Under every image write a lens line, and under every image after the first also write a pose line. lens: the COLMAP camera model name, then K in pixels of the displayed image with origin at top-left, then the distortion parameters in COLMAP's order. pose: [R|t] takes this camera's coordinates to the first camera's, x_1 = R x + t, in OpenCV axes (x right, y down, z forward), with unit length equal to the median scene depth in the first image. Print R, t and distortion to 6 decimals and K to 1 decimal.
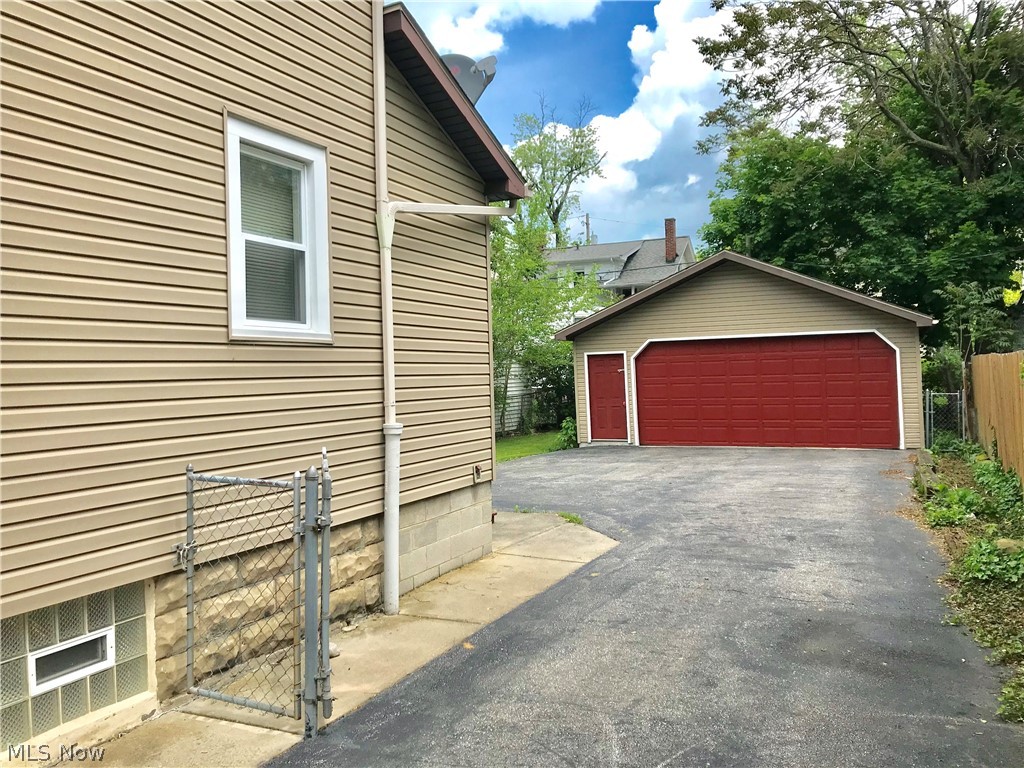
lens RADIAL K [[841.0, 0, 512.9], [0, 841.0, 376.8], [0, 0, 1]] dist [0.043960, -0.057844]
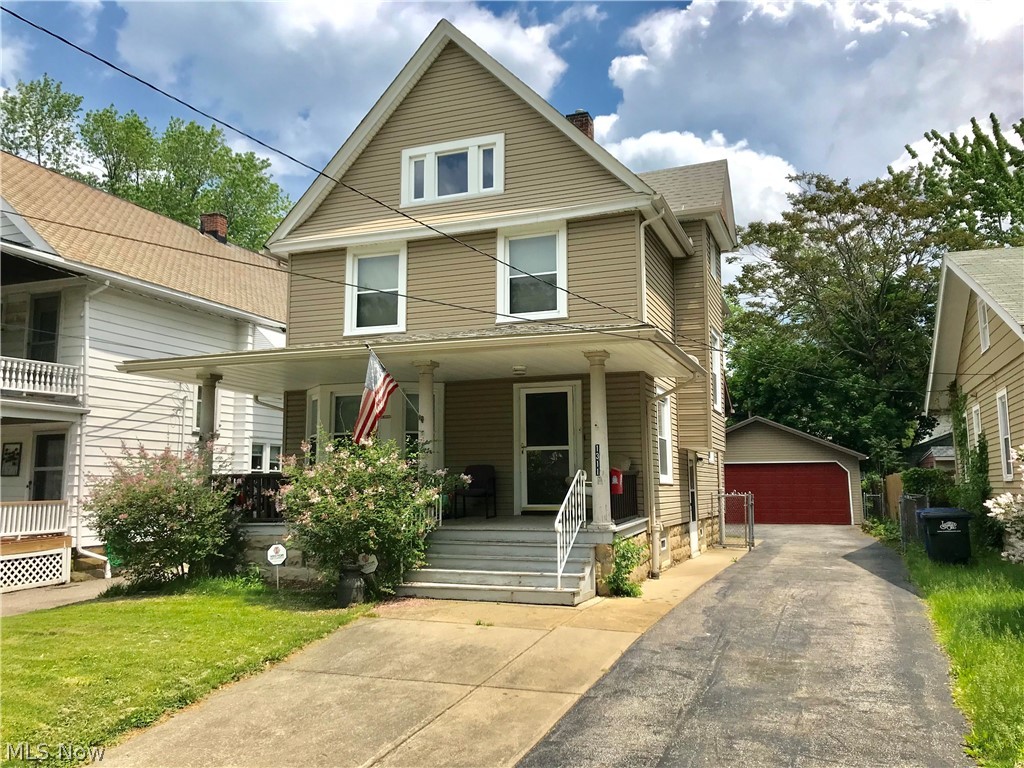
lens RADIAL K [[841.0, 0, 512.9], [0, 841.0, 376.8], [0, 0, 1]] dist [0.043960, -0.057844]
pose [[0.995576, 0.040842, 0.084619, -0.360522], [-0.029005, 0.990193, -0.136662, 0.026983], [-0.089371, 0.133603, 0.986997, -0.649226]]
